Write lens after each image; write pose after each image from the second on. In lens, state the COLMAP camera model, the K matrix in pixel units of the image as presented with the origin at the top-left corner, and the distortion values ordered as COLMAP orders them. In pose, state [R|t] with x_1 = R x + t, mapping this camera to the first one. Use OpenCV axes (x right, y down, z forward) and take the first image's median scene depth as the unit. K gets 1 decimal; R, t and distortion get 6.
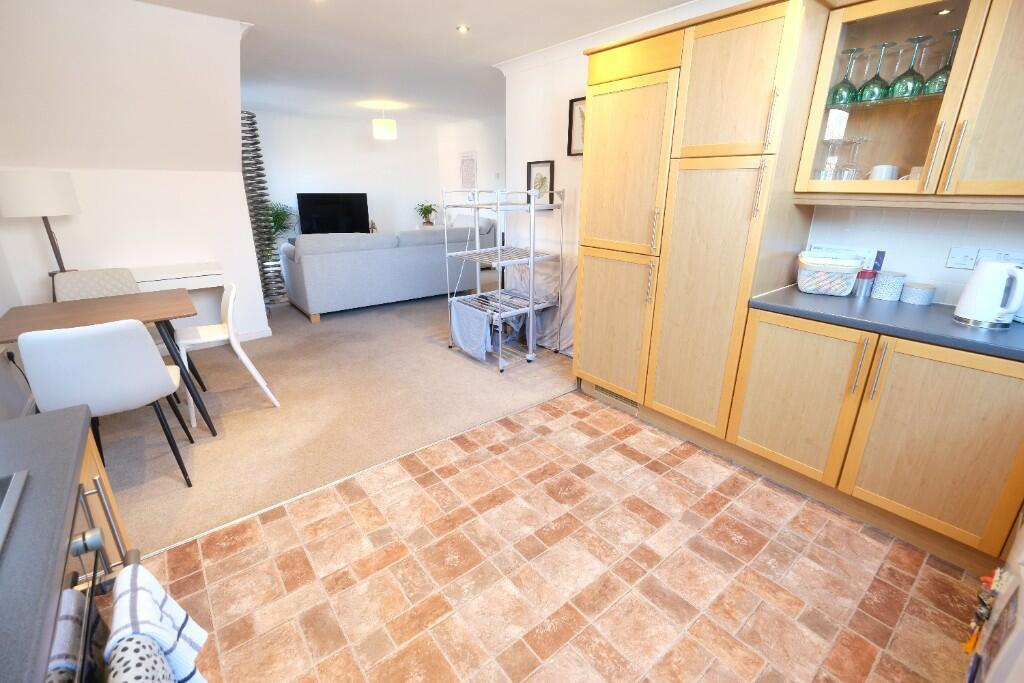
lens RADIAL K [[446.2, 0, 514.4], [0, 446.2, 338.6], [0, 0, 1]] dist [0.000857, -0.001059]
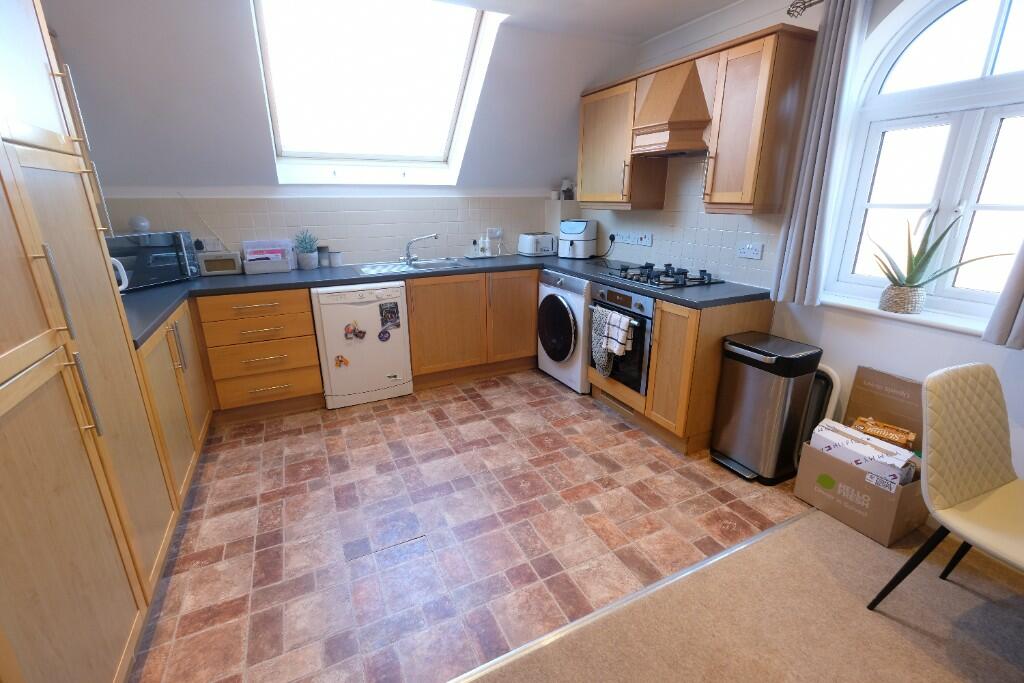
lens RADIAL K [[446.2, 0, 513.6], [0, 446.2, 340.4], [0, 0, 1]] dist [0.000857, -0.001059]
pose [[-0.974774, -0.068640, 0.212376, -0.322065], [0.072348, 0.802985, 0.591592, -0.554125], [-0.211141, 0.592034, -0.777763, 1.613489]]
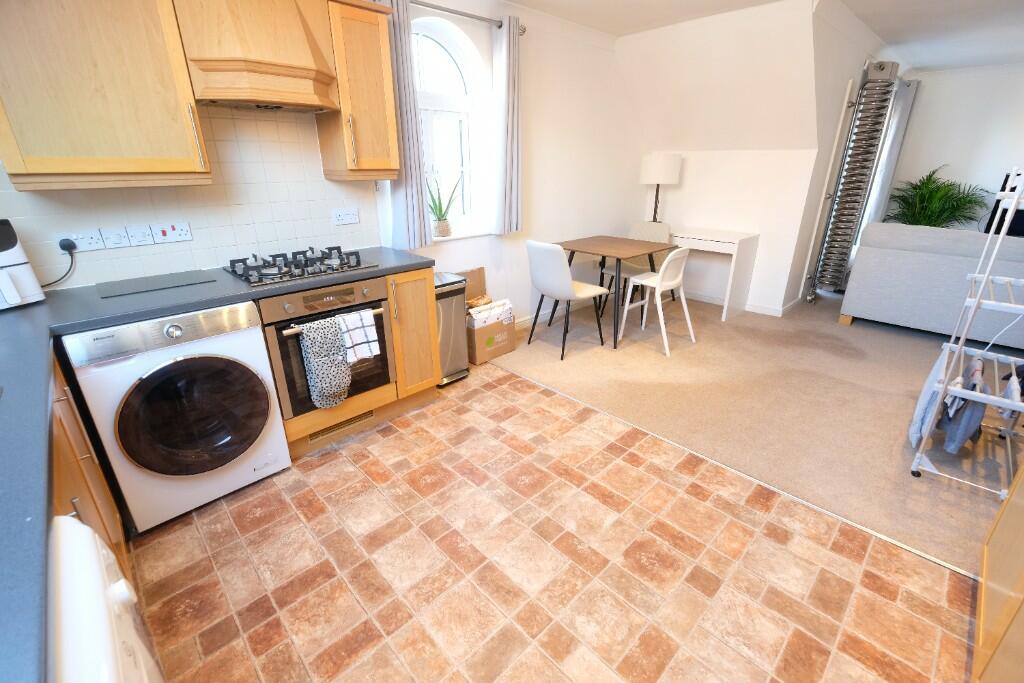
lens RADIAL K [[446.2, 0, 512.3], [0, 446.2, 336.7], [0, 0, 1]] dist [0.000857, -0.001059]
pose [[0.088864, 0.359350, -0.928962, 0.760402], [-0.322163, 0.892889, 0.314578, -0.196335], [0.942504, 0.271323, 0.195115, 0.577533]]
